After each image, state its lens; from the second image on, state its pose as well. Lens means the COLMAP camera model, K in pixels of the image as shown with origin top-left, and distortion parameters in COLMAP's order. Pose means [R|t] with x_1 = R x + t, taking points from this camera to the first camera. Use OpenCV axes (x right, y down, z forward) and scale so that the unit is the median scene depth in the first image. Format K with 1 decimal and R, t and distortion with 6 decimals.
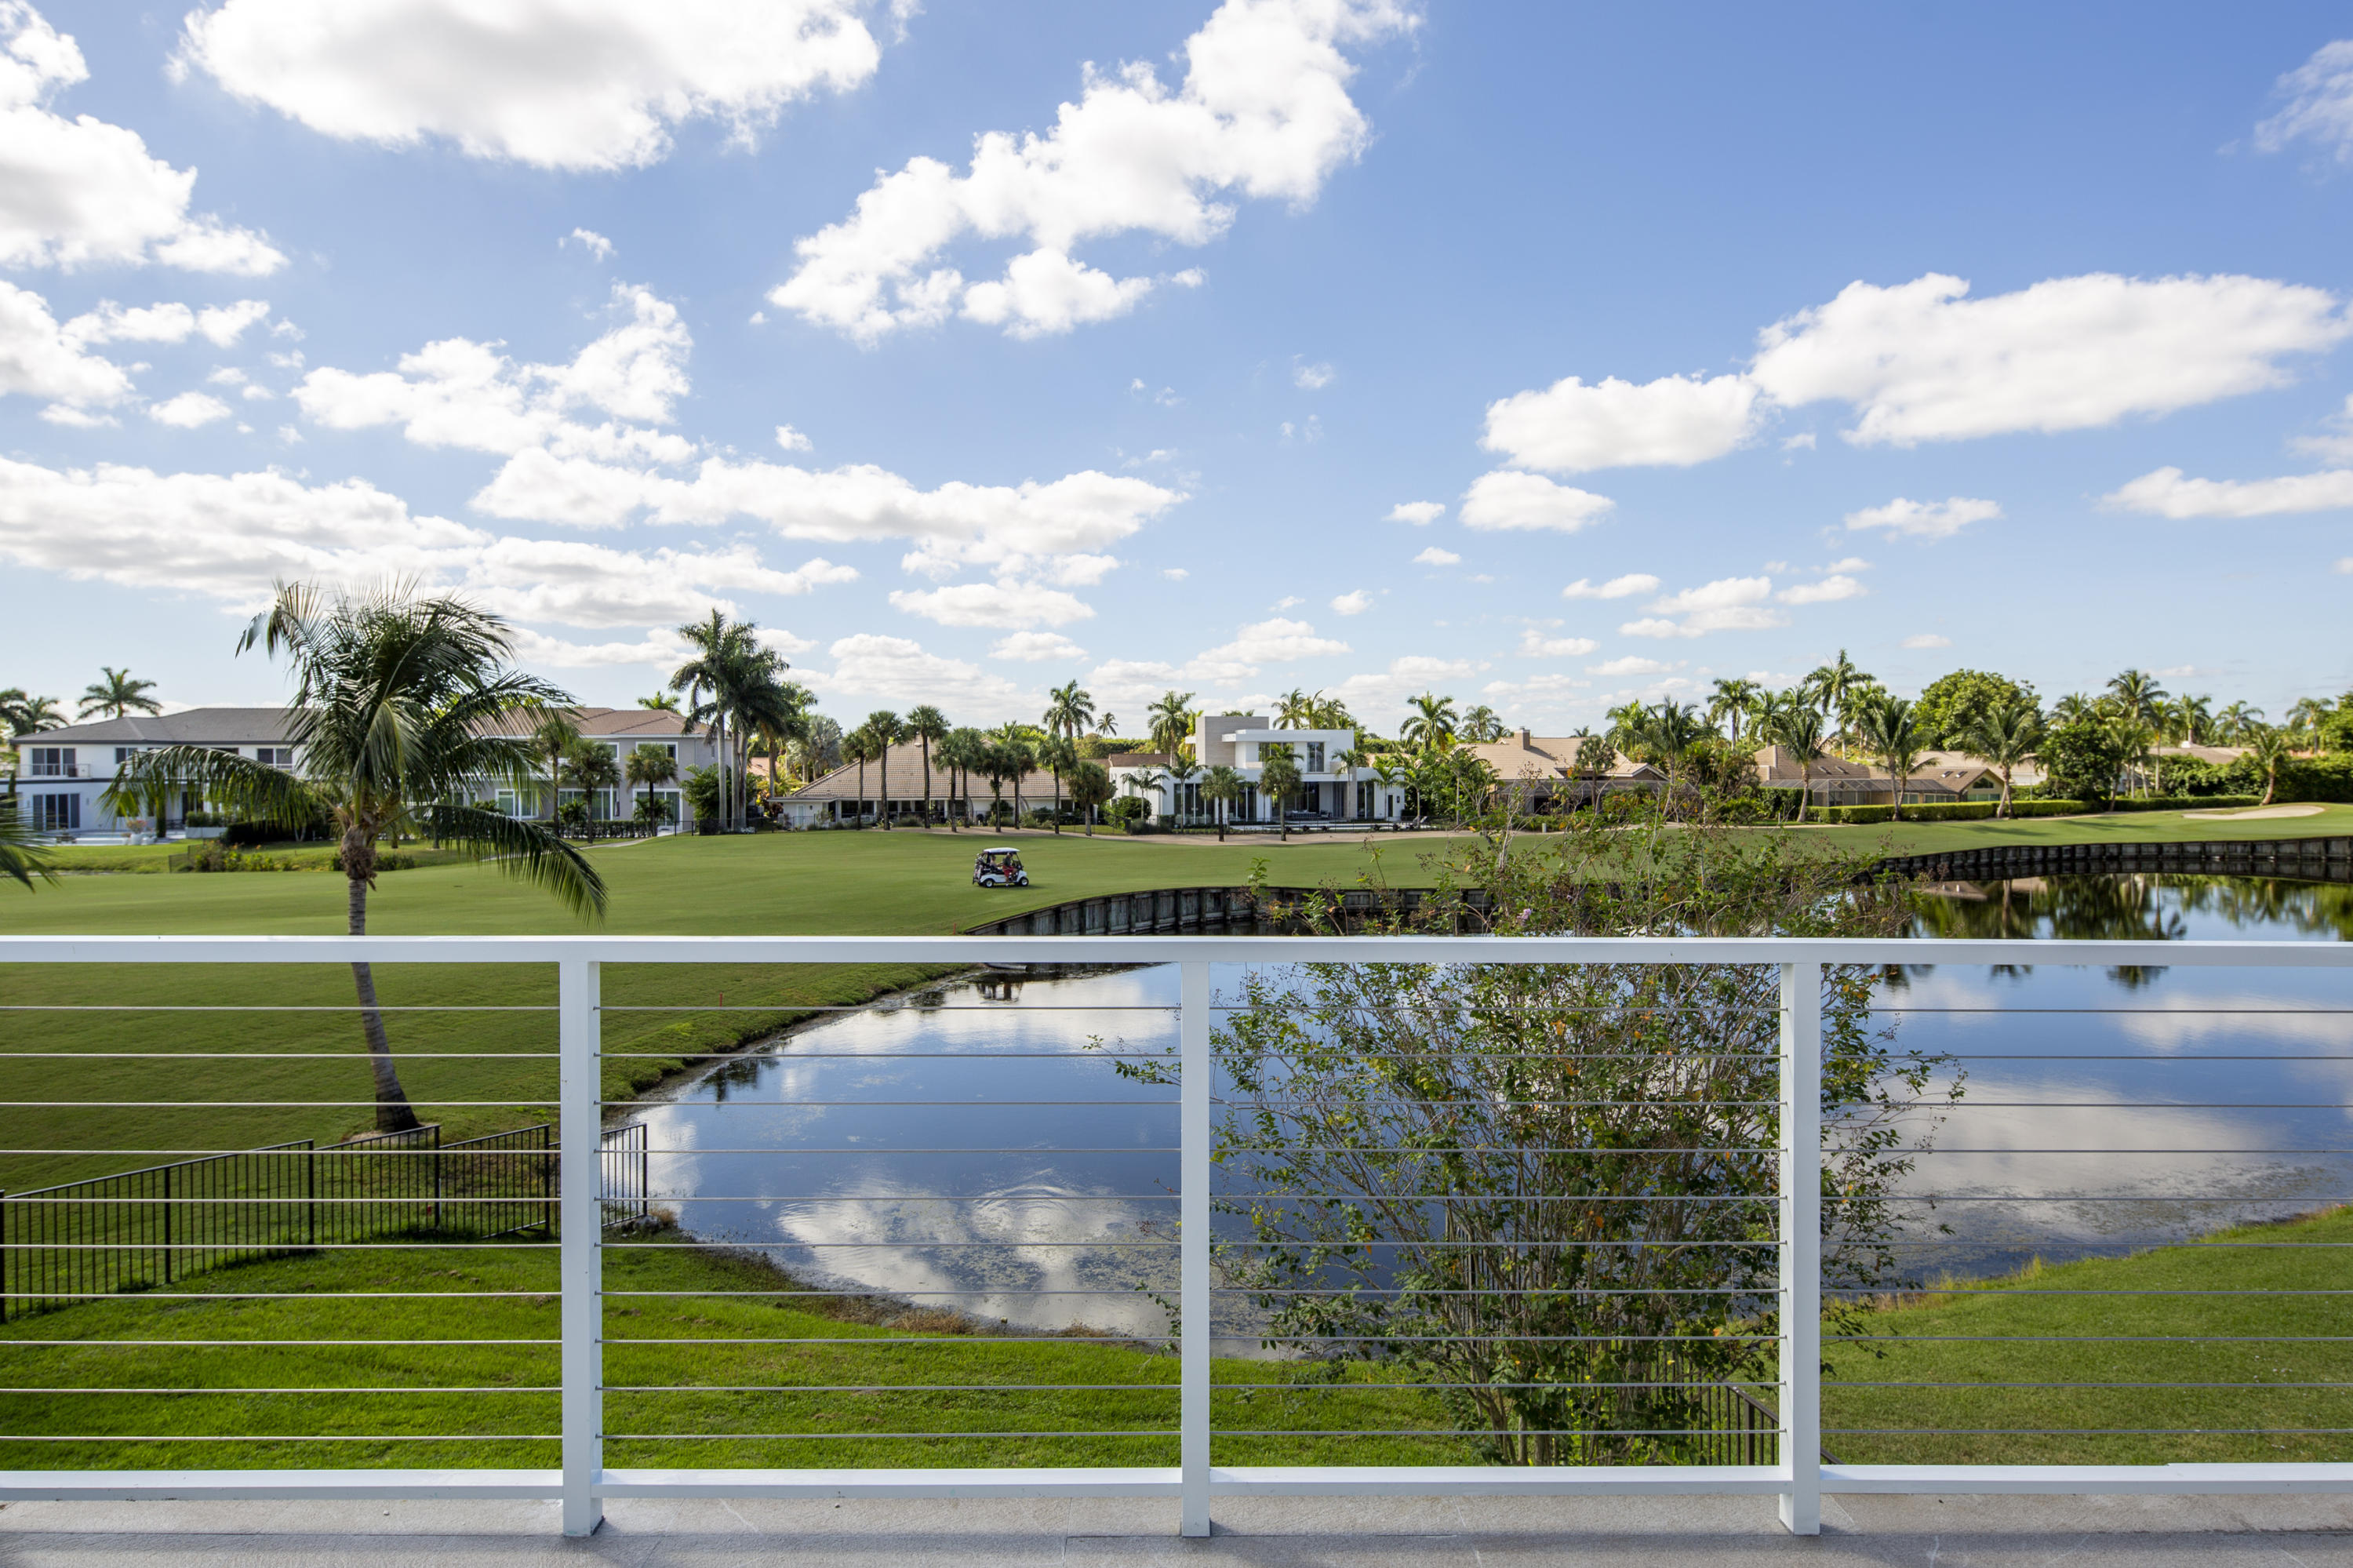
lens RADIAL K [[1251.8, 0, 1195.4], [0, 1251.8, 764.1], [0, 0, 1]] dist [-0.002420, 0.002861]
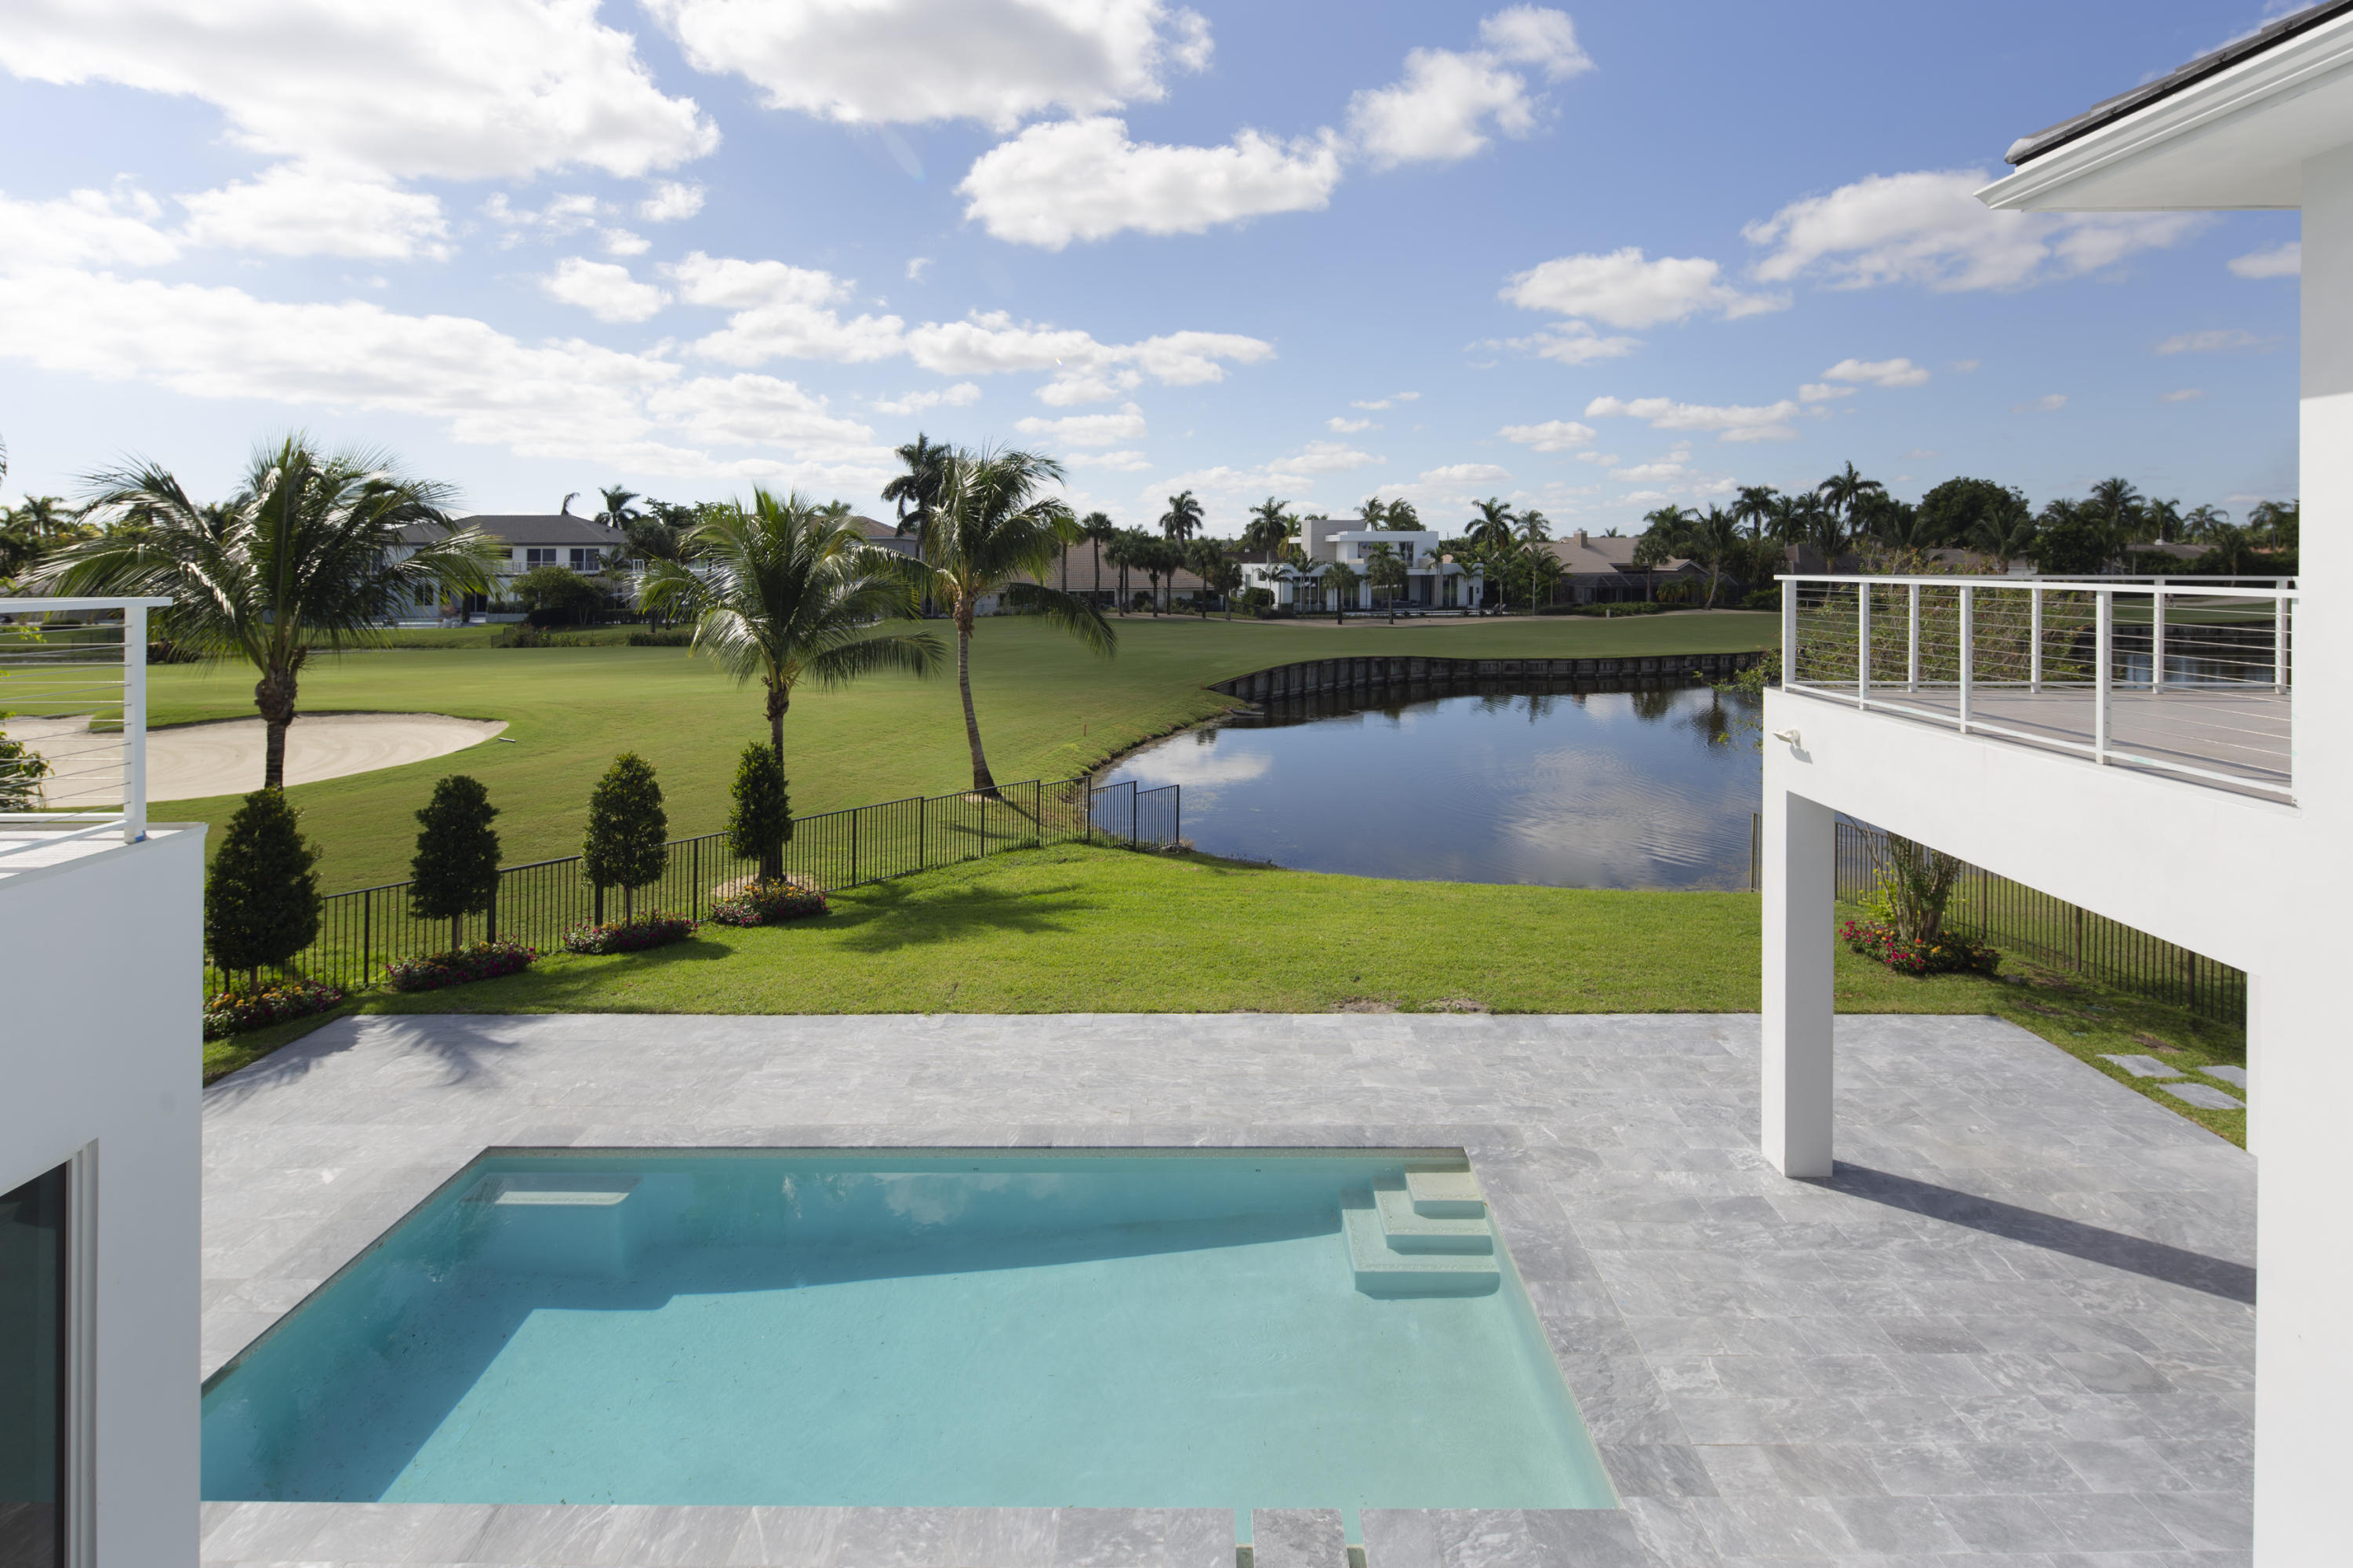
lens RADIAL K [[1174.6, 0, 1191.4], [0, 1174.6, 546.8], [0, 0, 1]] dist [0.005273, -0.005732]
pose [[0.999865, -0.001937, -0.016340, -0.081064], [0.001704, 0.999897, -0.014282, 0.002592], [0.016365, 0.014252, 0.999764, -0.095217]]
